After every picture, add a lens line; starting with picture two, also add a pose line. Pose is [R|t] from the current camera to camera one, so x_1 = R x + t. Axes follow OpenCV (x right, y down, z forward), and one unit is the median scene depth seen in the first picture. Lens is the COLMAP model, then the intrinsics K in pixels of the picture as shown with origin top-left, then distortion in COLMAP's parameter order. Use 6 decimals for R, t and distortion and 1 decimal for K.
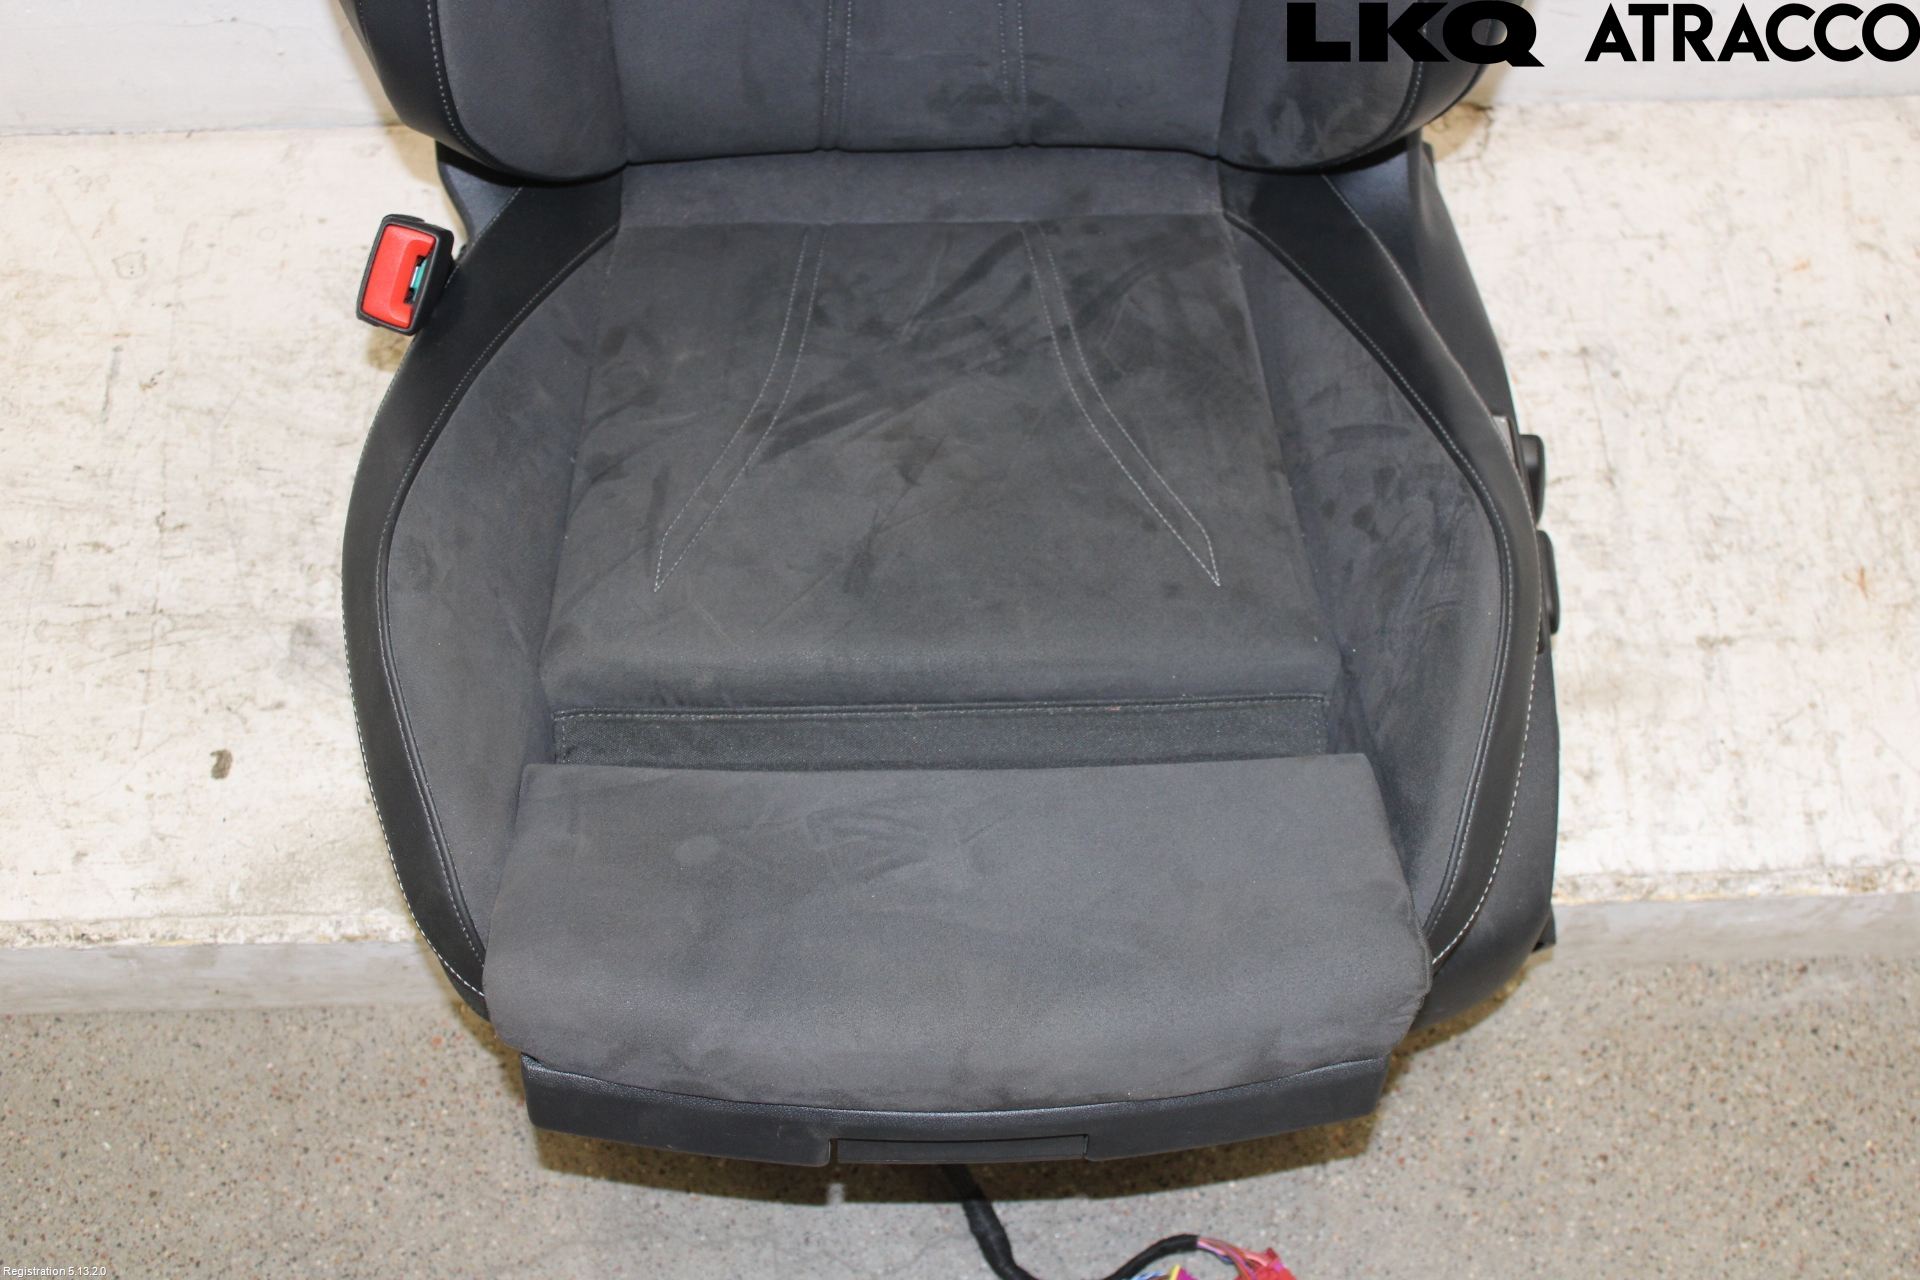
lens RADIAL K [[2386.8, 0, 973.4], [0, 2386.8, 644.7], [0, 0, 1]] dist [-0.053162, 0.000000]
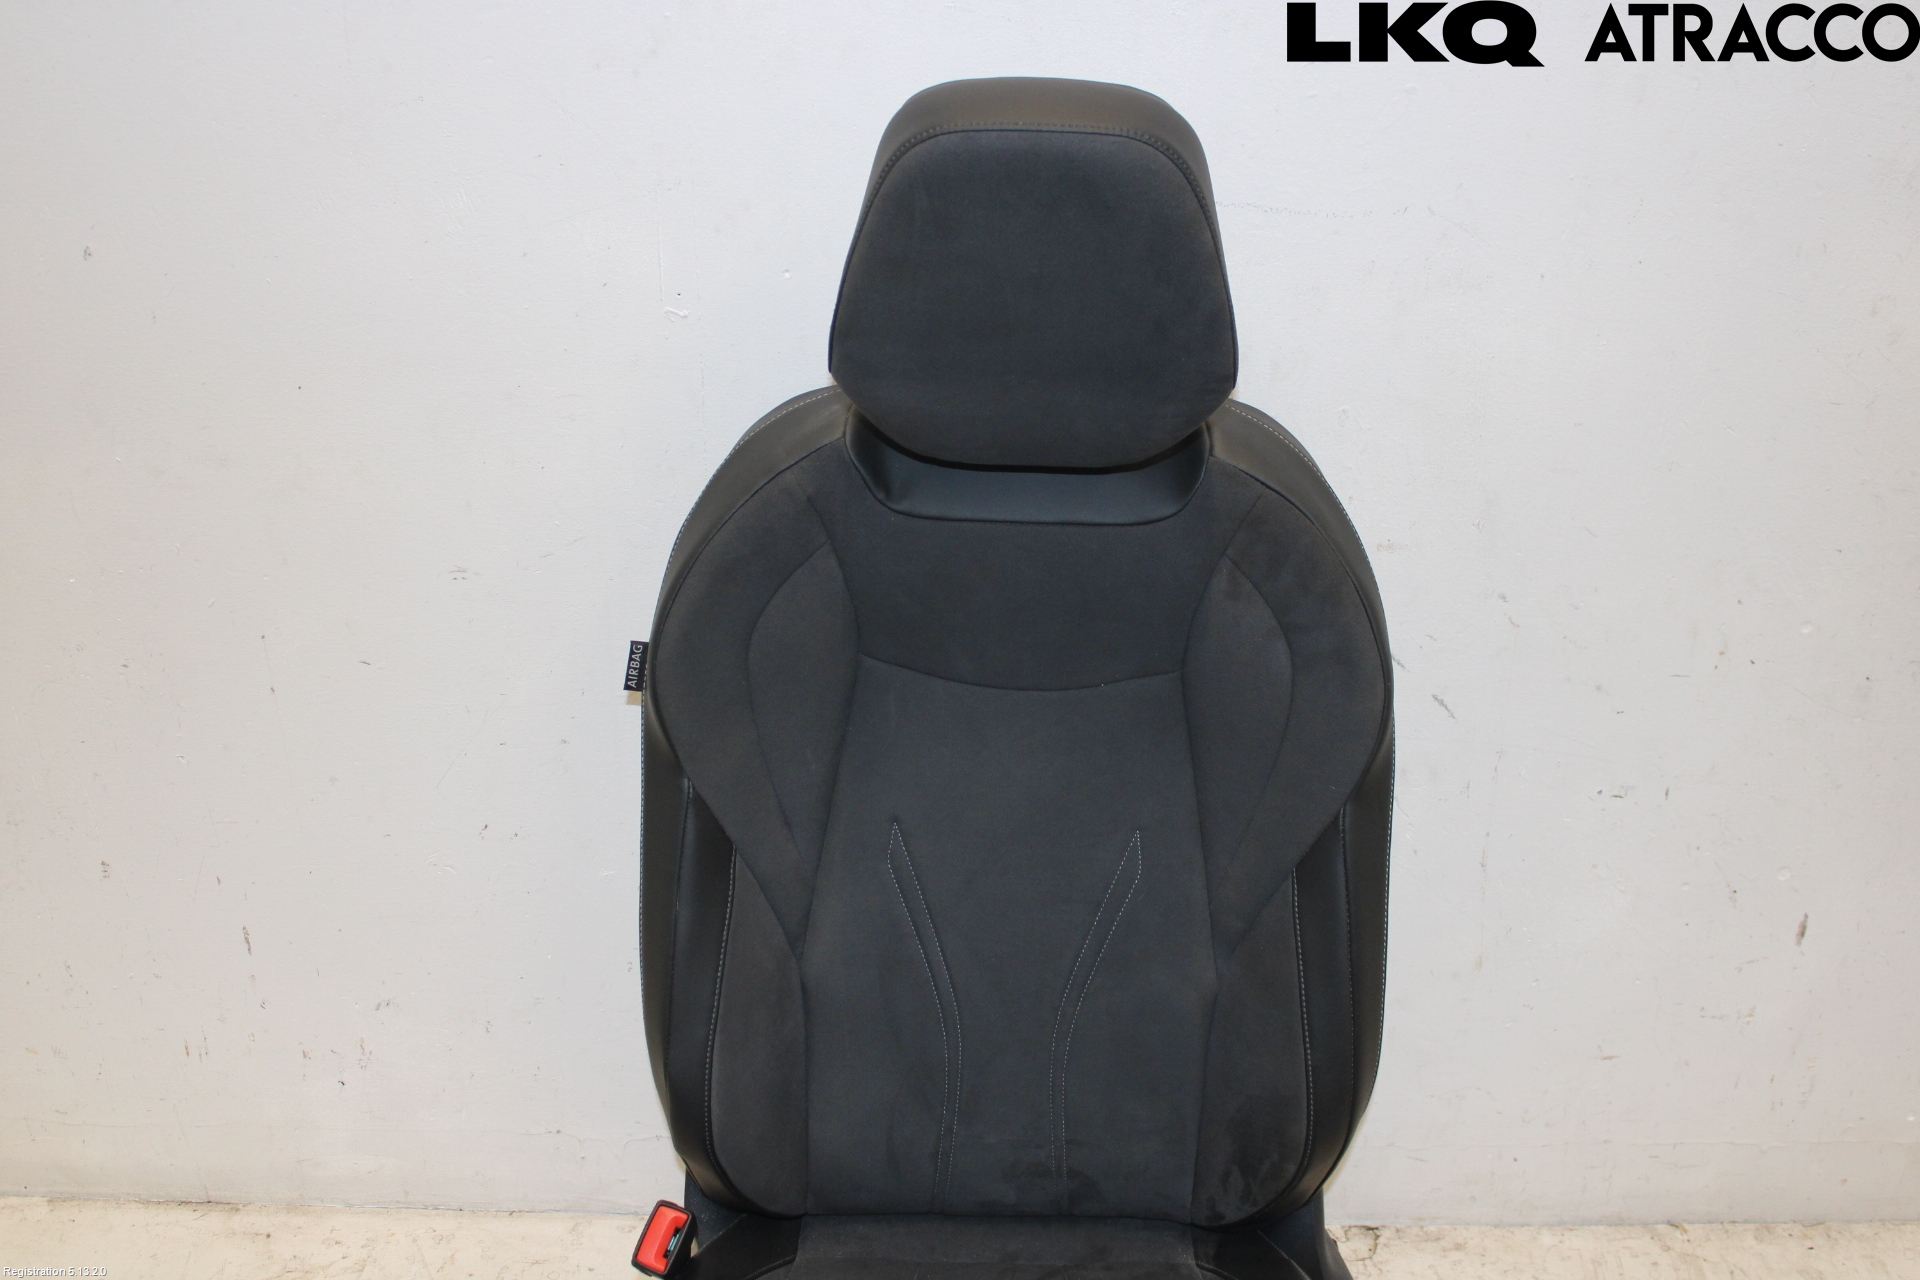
lens RADIAL K [[1829.3, 0, 978.9], [0, 1829.3, 634.6], [0, 0, 1]] dist [-0.076403, 0.000000]
pose [[0.999239, 0.020898, -0.032930, -0.003034], [-0.036695, 0.789829, -0.612228, 0.207843], [0.013215, 0.612970, 0.789995, -0.147598]]
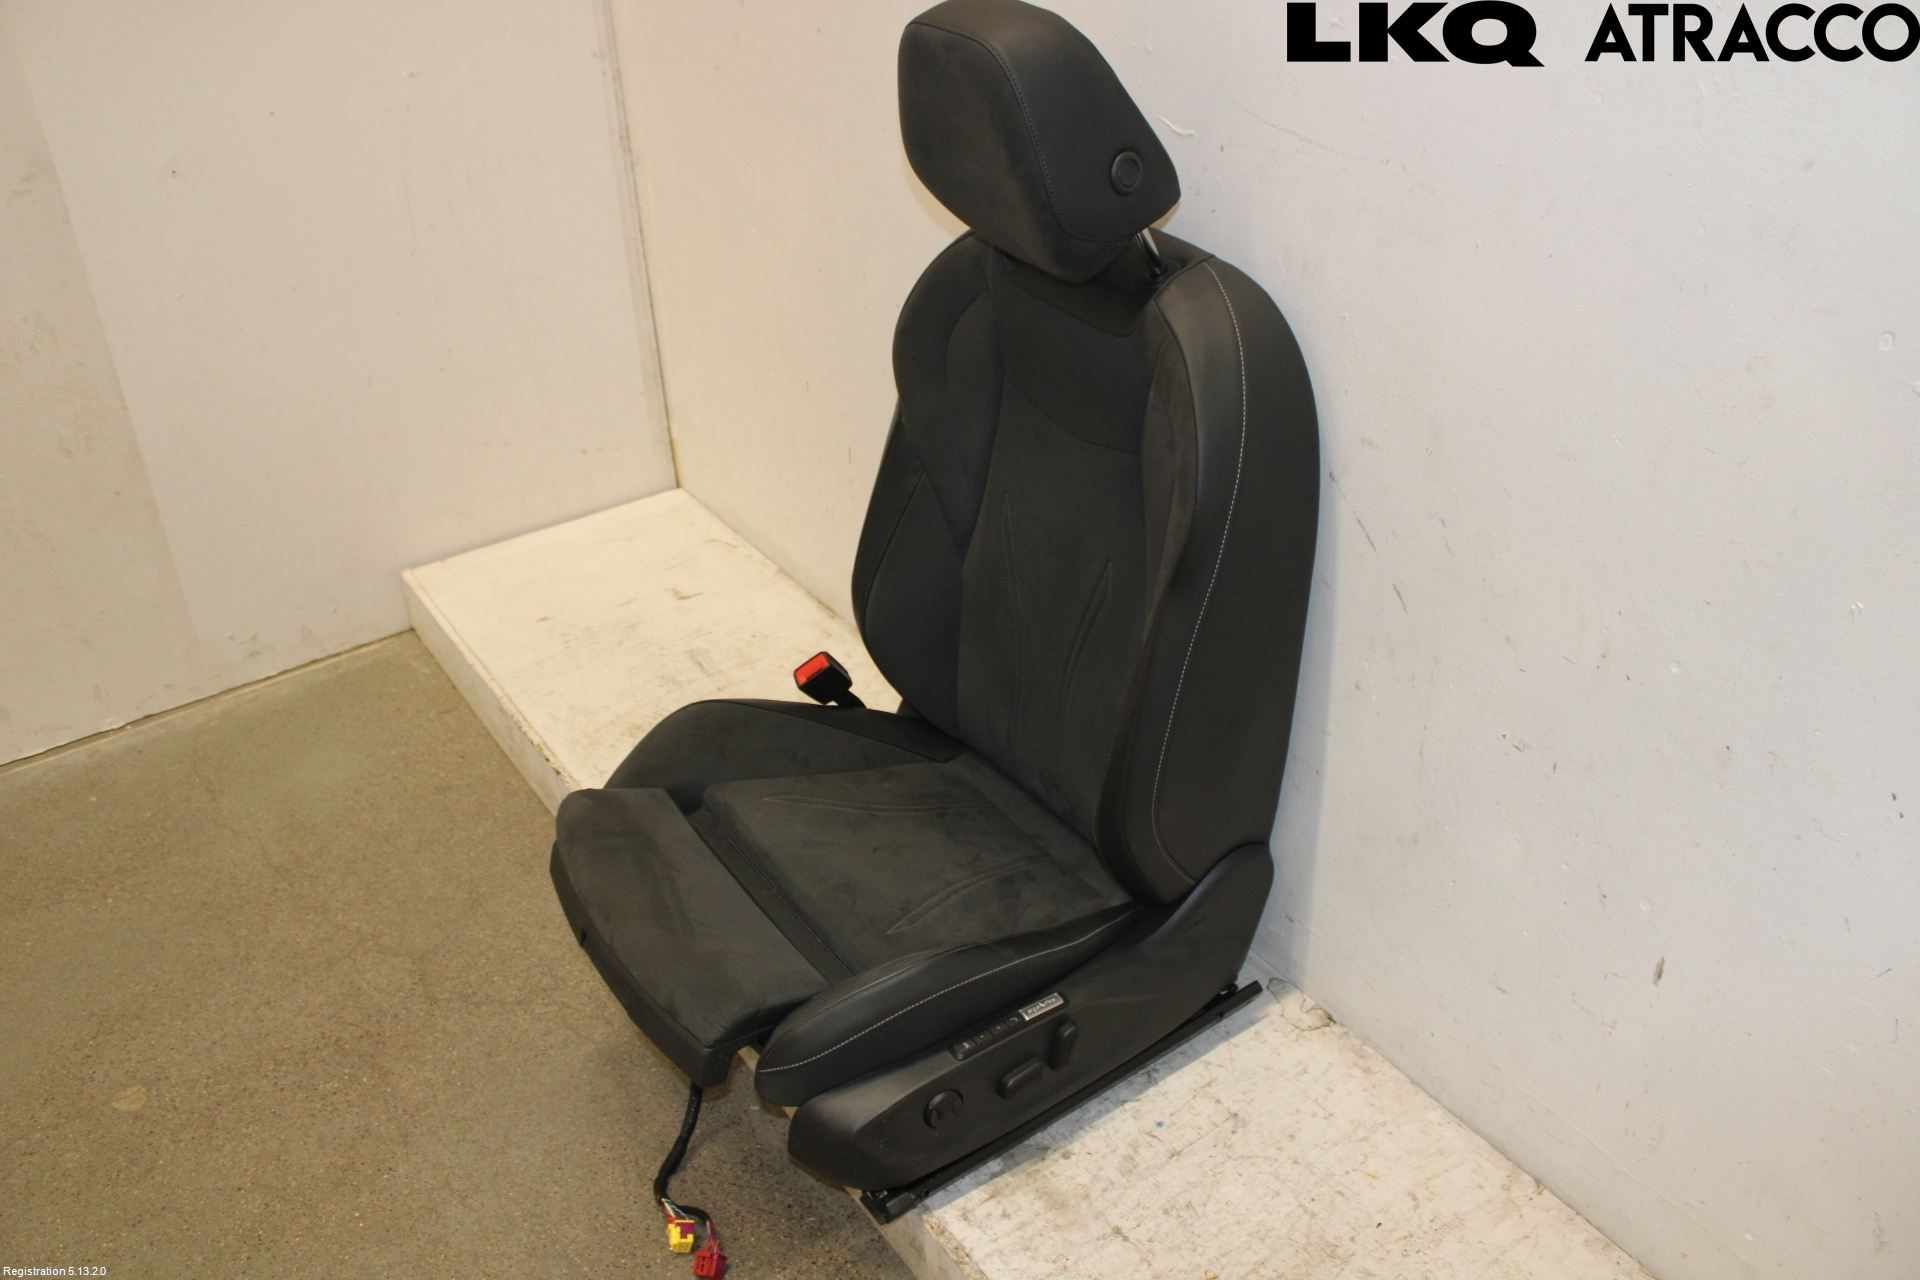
lens RADIAL K [[1594.3, 0, 966.3], [0, 1594.3, 637.6], [0, 0, 1]] dist [-0.127834, 0.022515]
pose [[0.545710, 0.436905, -0.715063, 0.889091], [-0.742746, 0.647277, -0.171350, -0.003778], [0.387980, 0.624617, 0.677735, -0.109432]]
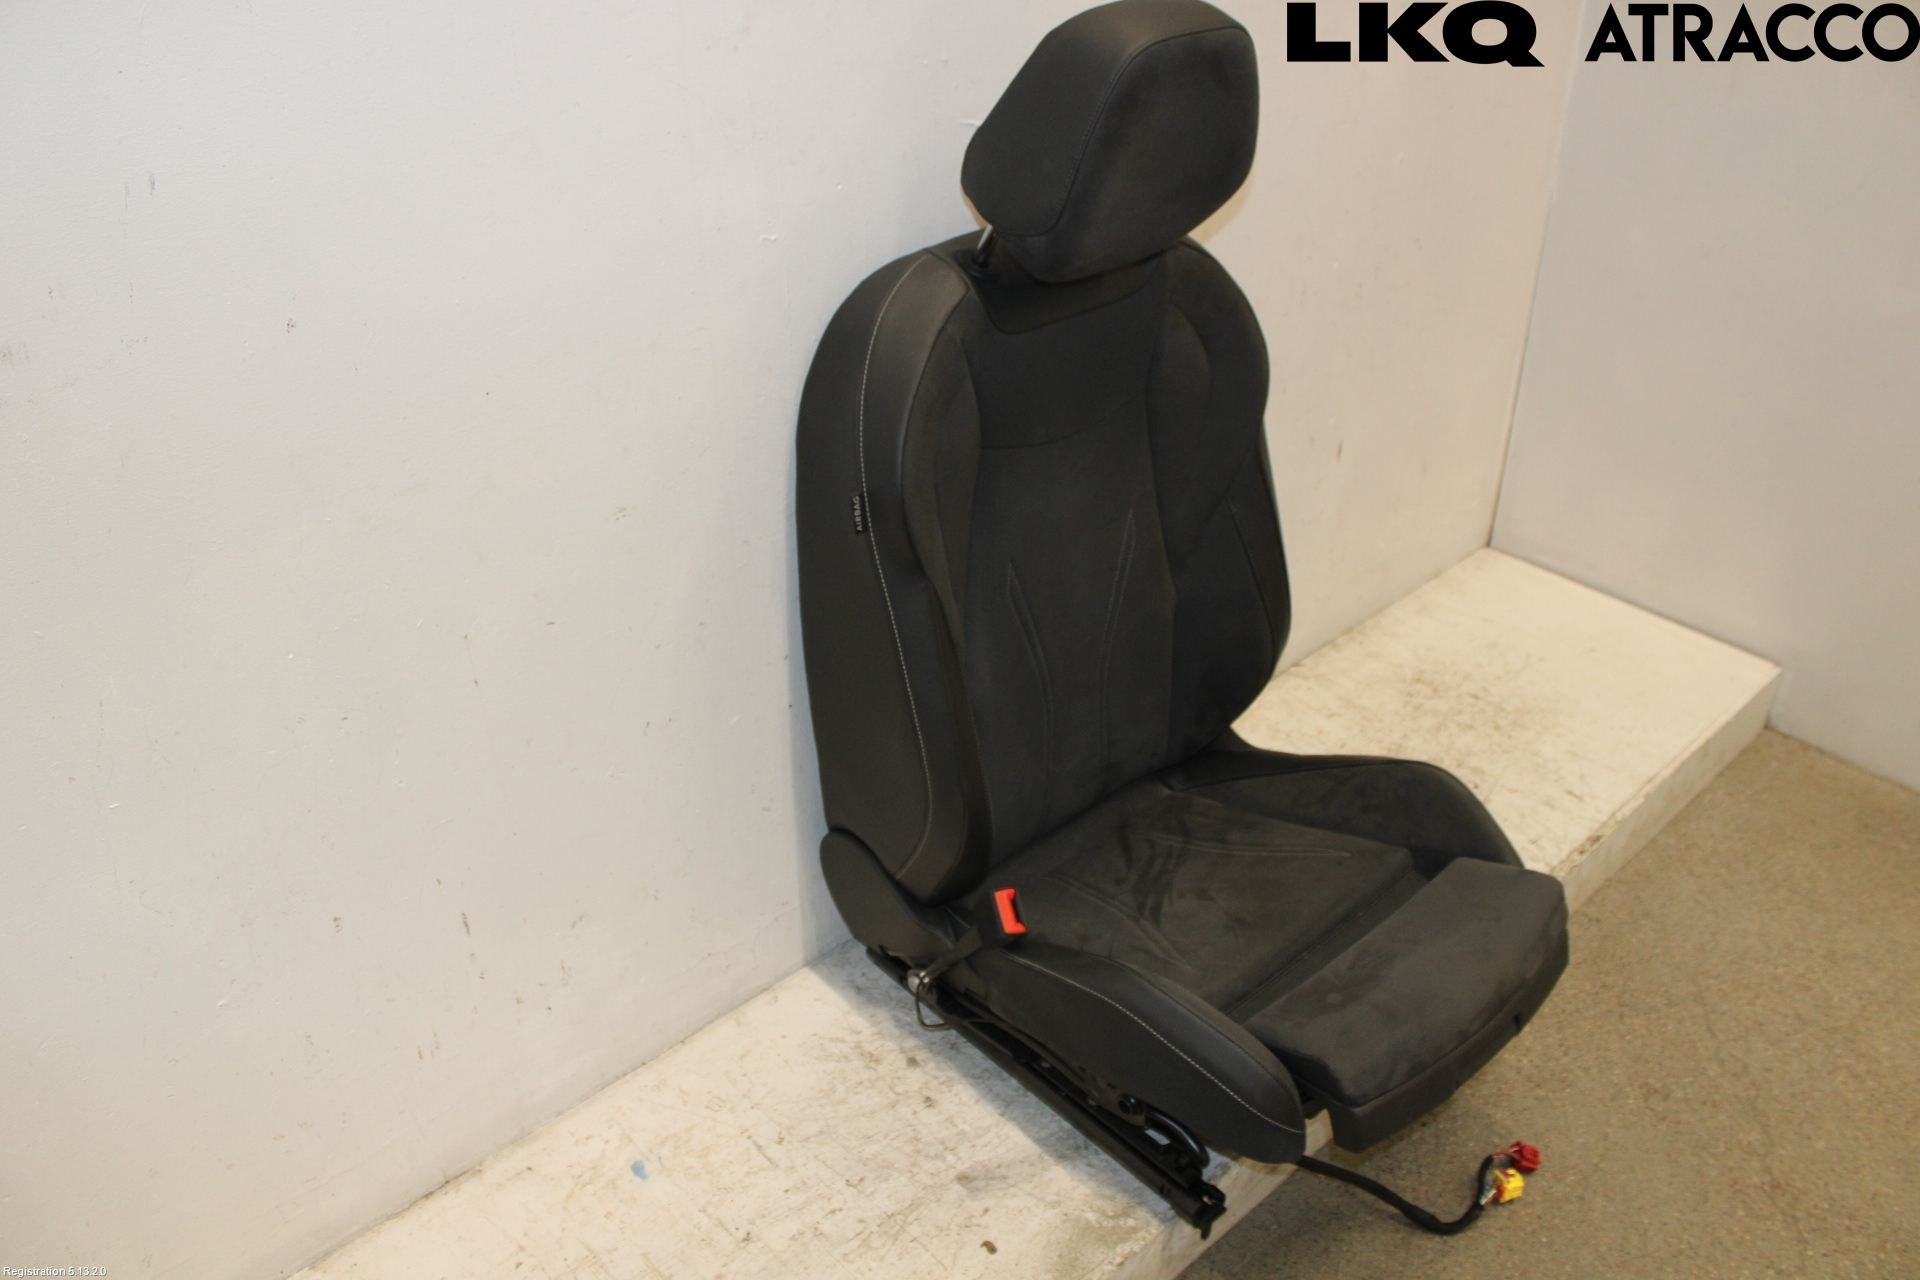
lens RADIAL K [[1594.3, 0, 973.4], [0, 1594.3, 635.0], [0, 0, 1]] dist [-0.127834, 0.022515]
pose [[0.759663, -0.367888, 0.536256, -0.765608], [0.591336, 0.733916, -0.334201, 0.095534], [-0.270618, 0.570987, 0.775074, -0.176490]]
